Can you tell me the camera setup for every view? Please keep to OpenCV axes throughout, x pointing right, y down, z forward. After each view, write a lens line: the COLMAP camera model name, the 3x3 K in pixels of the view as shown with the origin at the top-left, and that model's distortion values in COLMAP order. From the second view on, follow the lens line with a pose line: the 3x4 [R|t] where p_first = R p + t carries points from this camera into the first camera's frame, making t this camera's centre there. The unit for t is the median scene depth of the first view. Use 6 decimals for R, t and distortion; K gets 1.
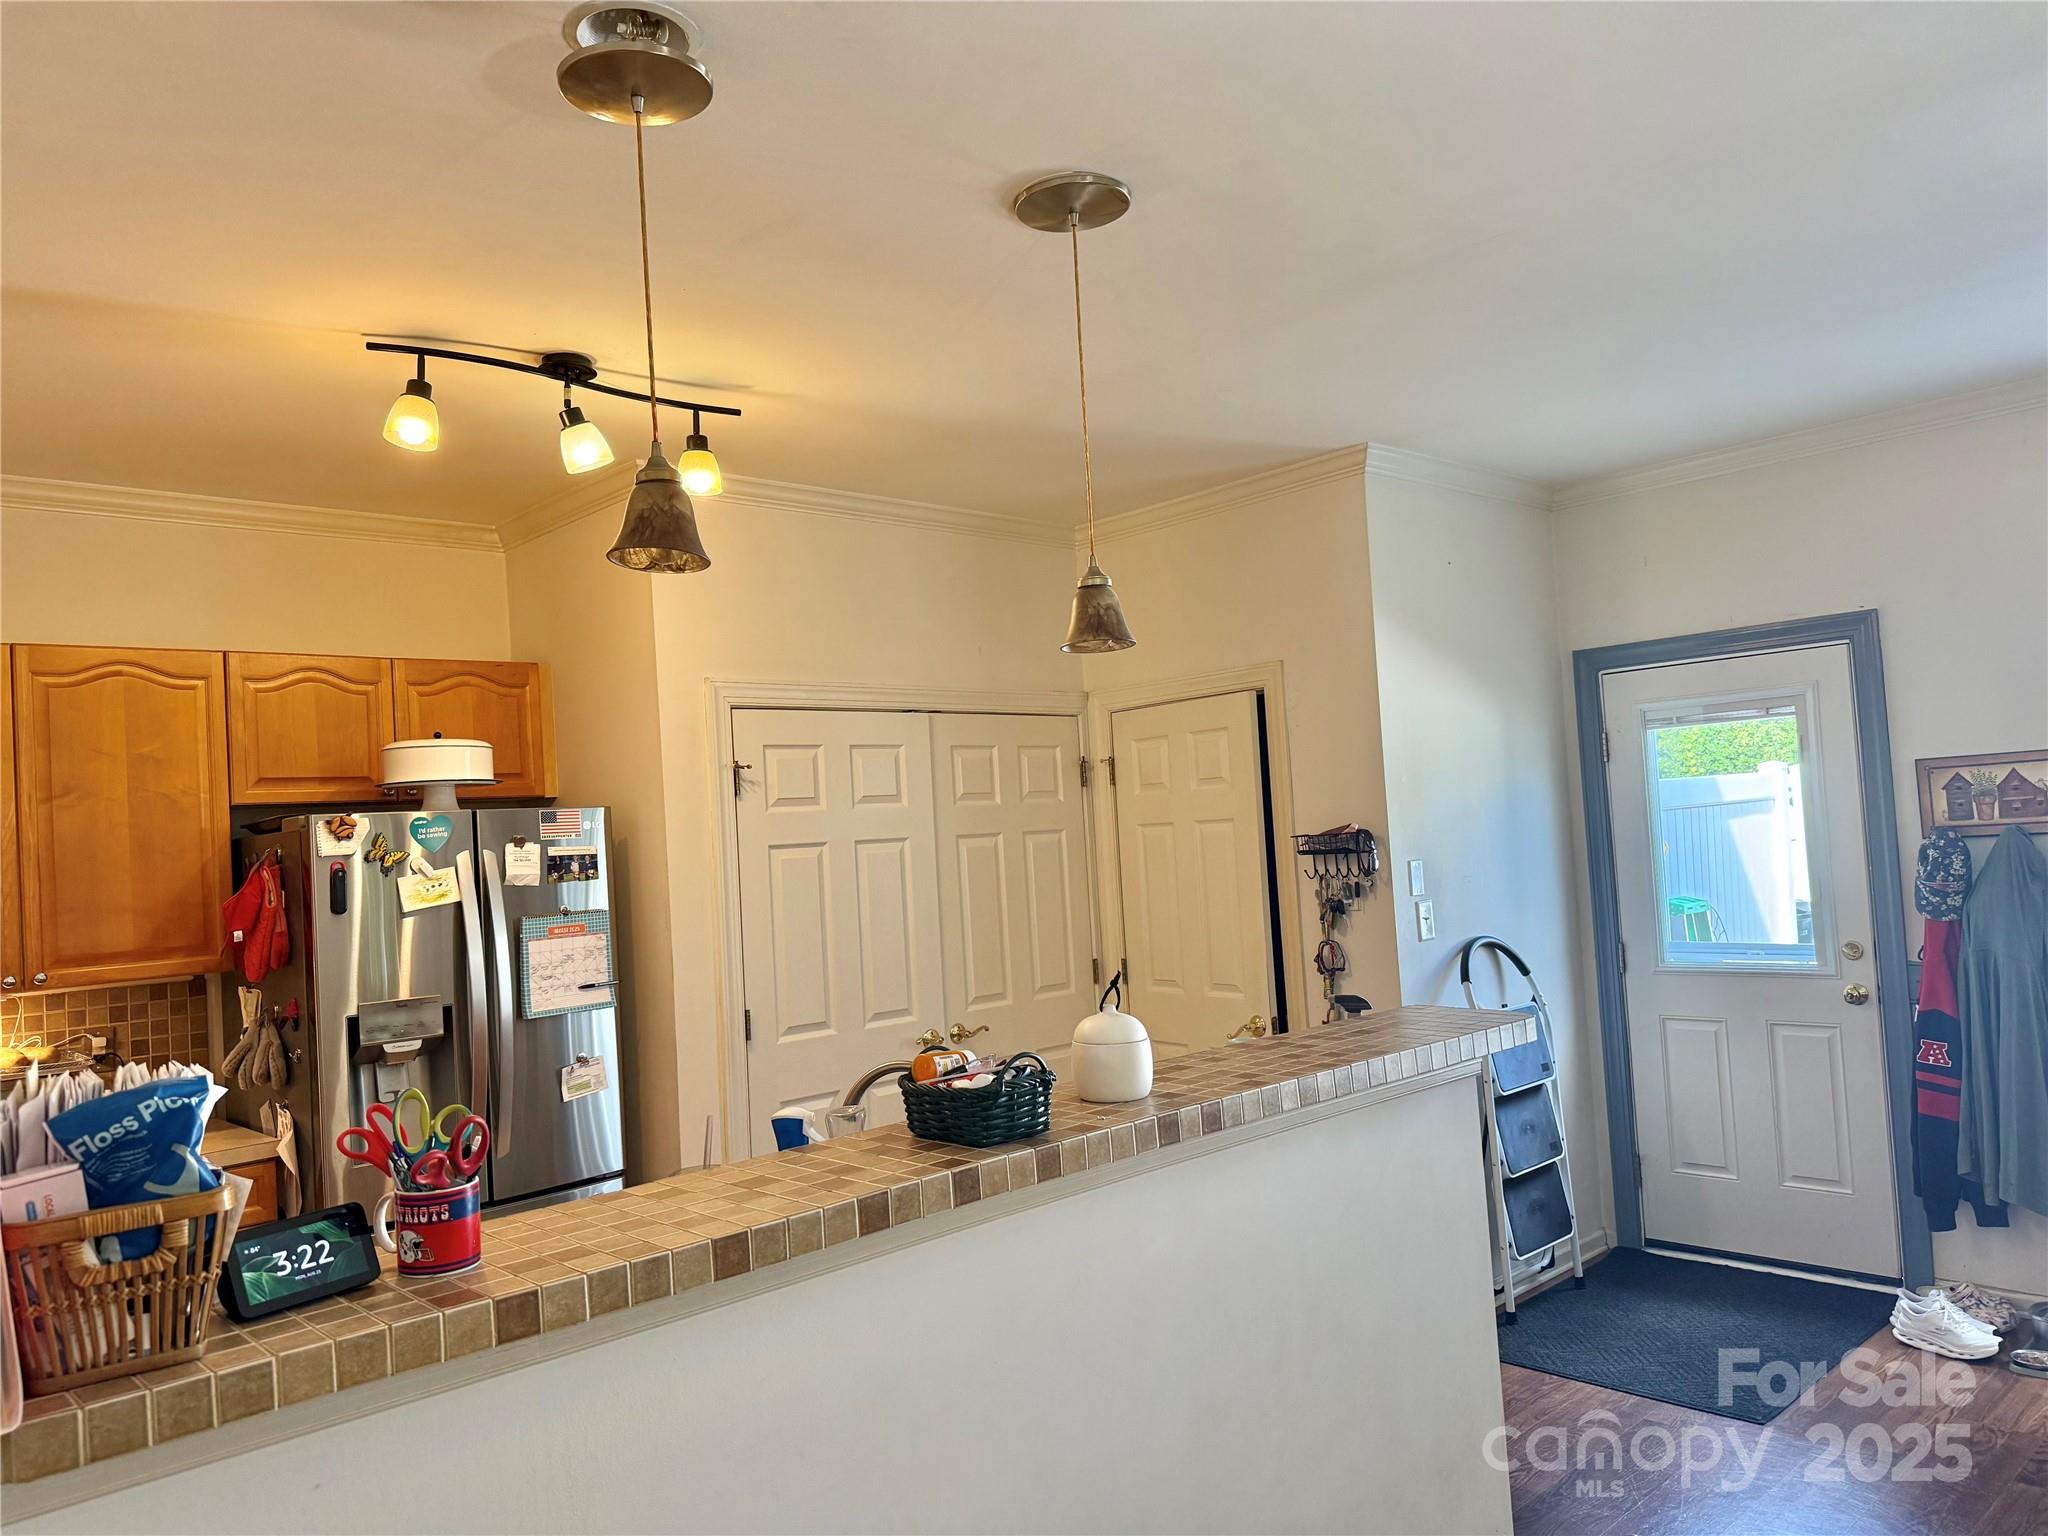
lens RADIAL K [[1426.1, 0, 1067.7], [0, 1426.1, 769.6], [0, 0, 1]] dist [0.053389, -0.083000]
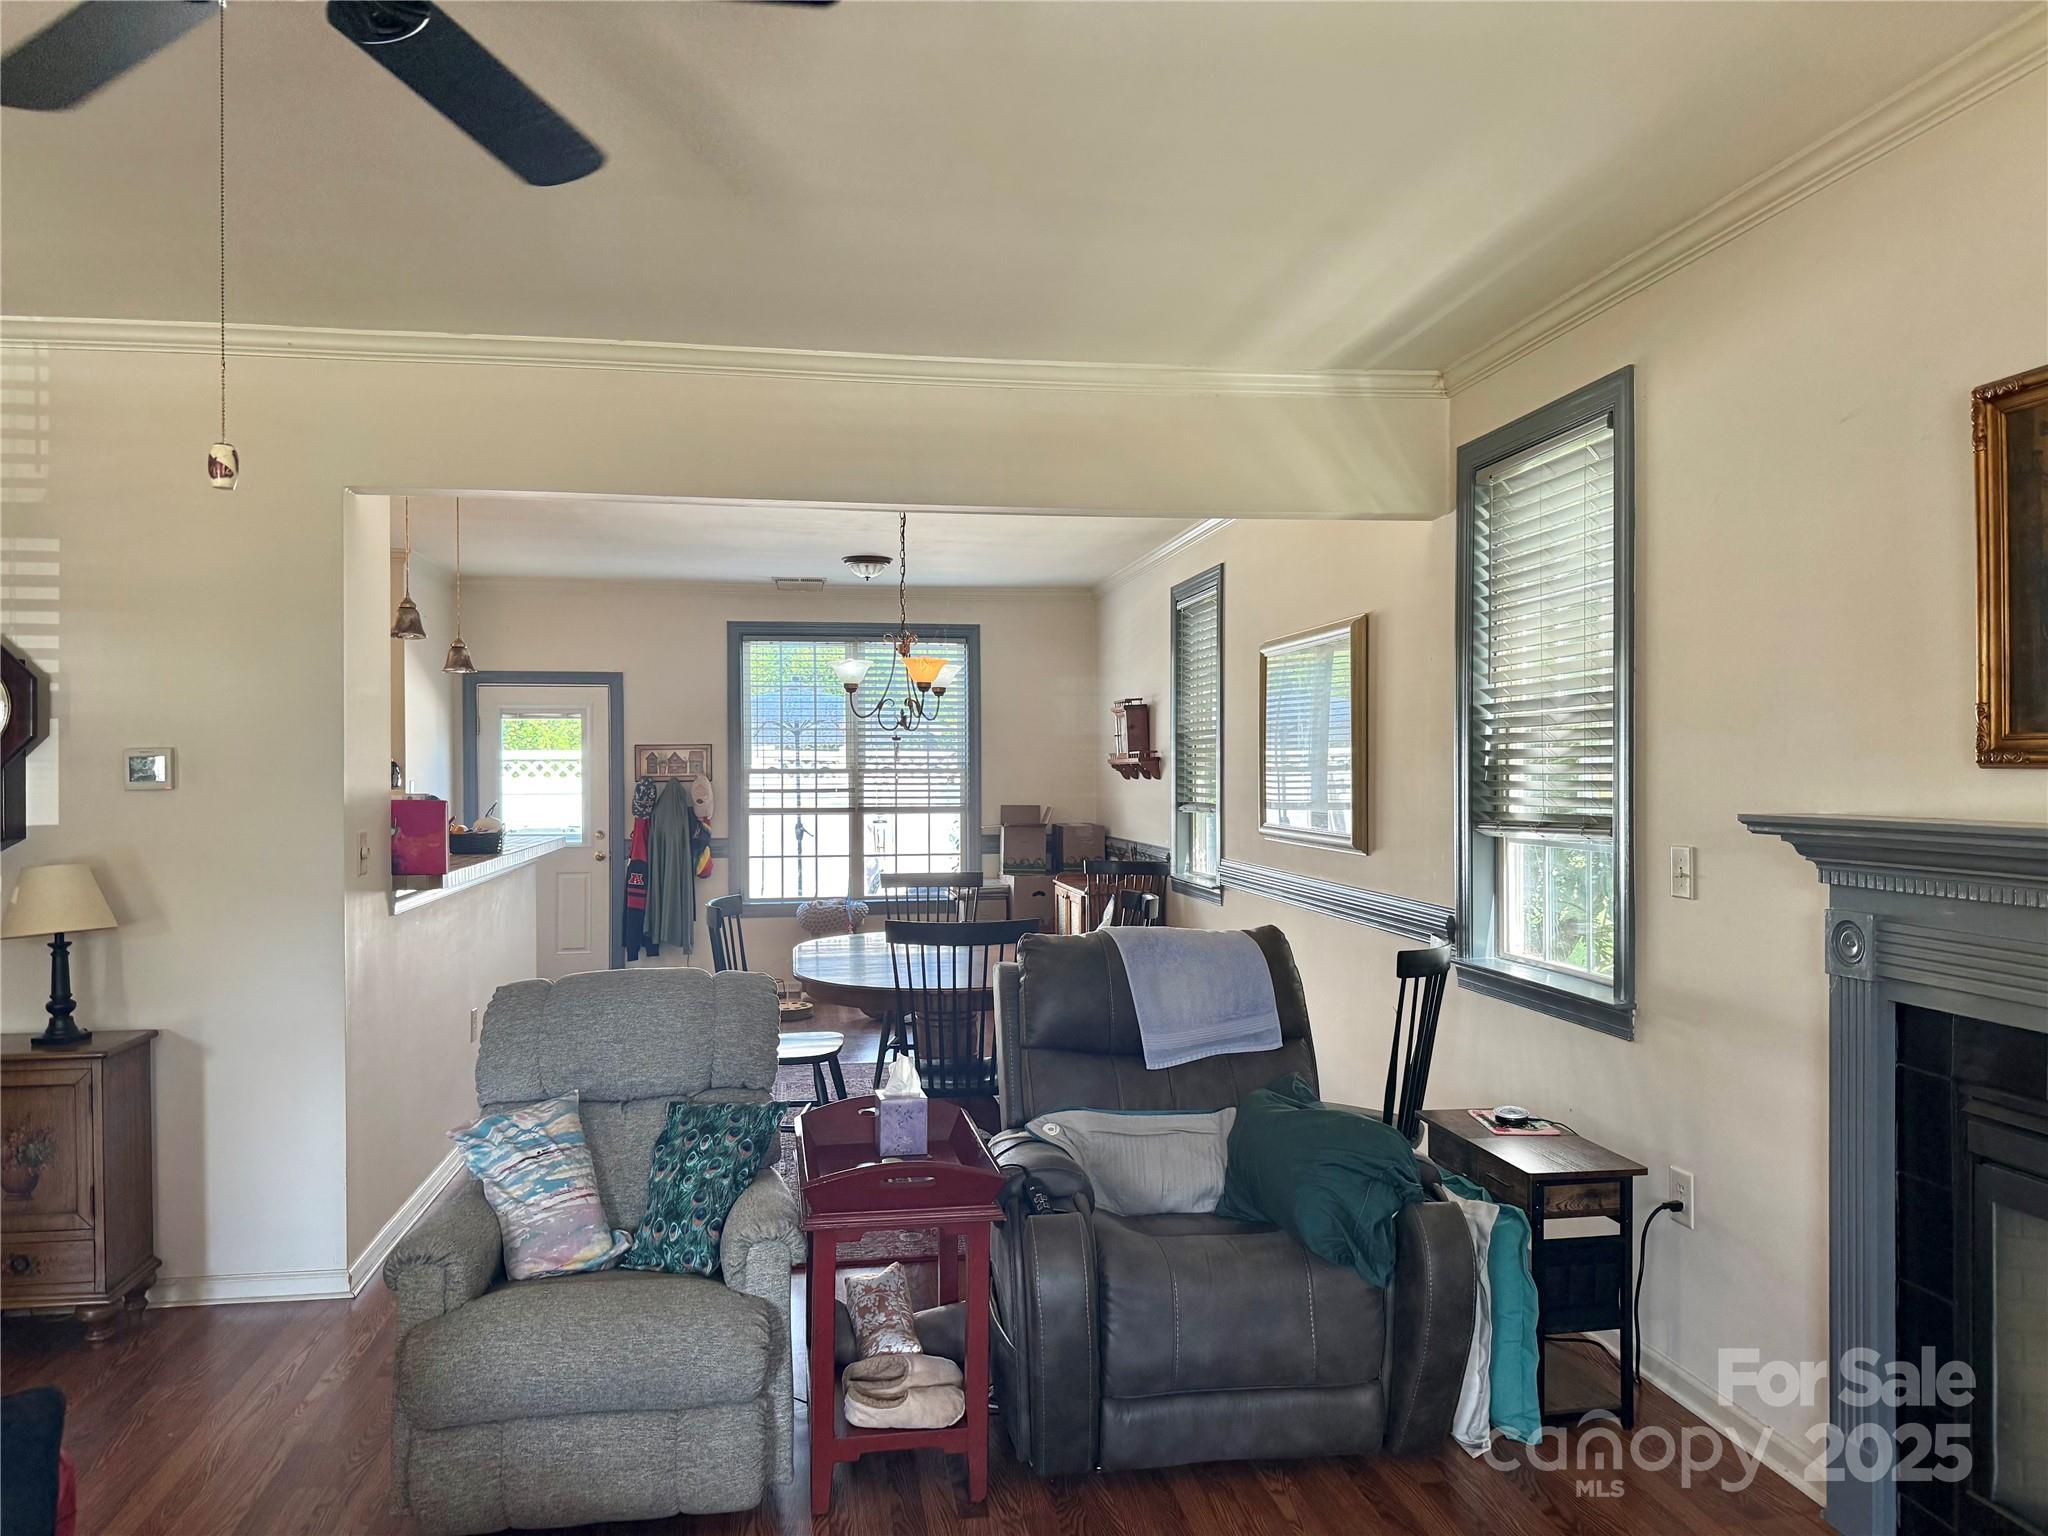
lens RADIAL K [[1426.1, 0, 1026.4], [0, 1426.1, 762.7], [0, 0, 1]] dist [0.053389, -0.083000]
pose [[0.555856, 0.061912, 0.828970, -0.904154], [-0.068309, 0.997252, -0.028676, 0.043182], [-0.828467, -0.040686, 0.558557, -0.717797]]
